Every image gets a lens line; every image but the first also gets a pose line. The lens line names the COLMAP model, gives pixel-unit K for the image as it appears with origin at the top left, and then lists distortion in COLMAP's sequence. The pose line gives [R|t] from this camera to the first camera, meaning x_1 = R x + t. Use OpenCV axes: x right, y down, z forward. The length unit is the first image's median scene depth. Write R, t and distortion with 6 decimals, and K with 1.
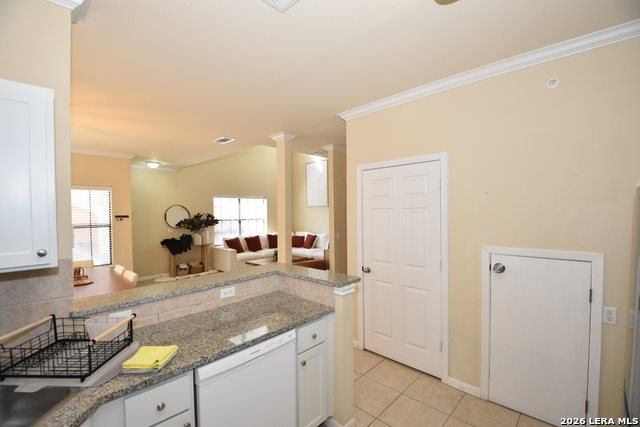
lens RADIAL K [[278.7, 0, 319.2], [0, 278.7, 211.4], [0, 0, 1]] dist [-0.000066, -0.013751]
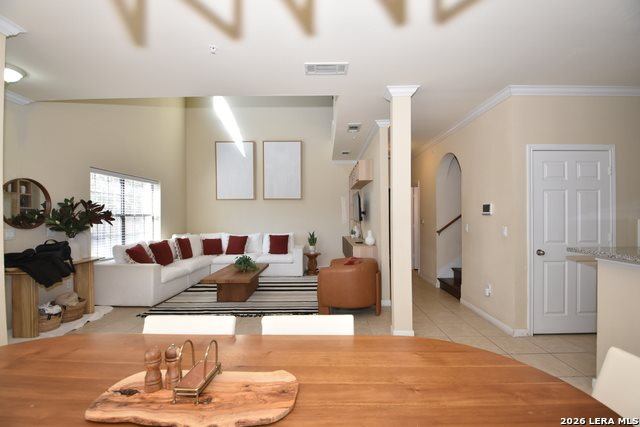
lens RADIAL K [[282.8, 0, 320.8], [0, 282.8, 216.3], [0, 0, 1]] dist [-0.001001, -0.014482]
pose [[0.737510, 0.007157, 0.675299, -0.390920], [-0.005969, 0.999974, -0.004079, 0.033159], [-0.675310, -0.001023, 0.737533, 0.289074]]
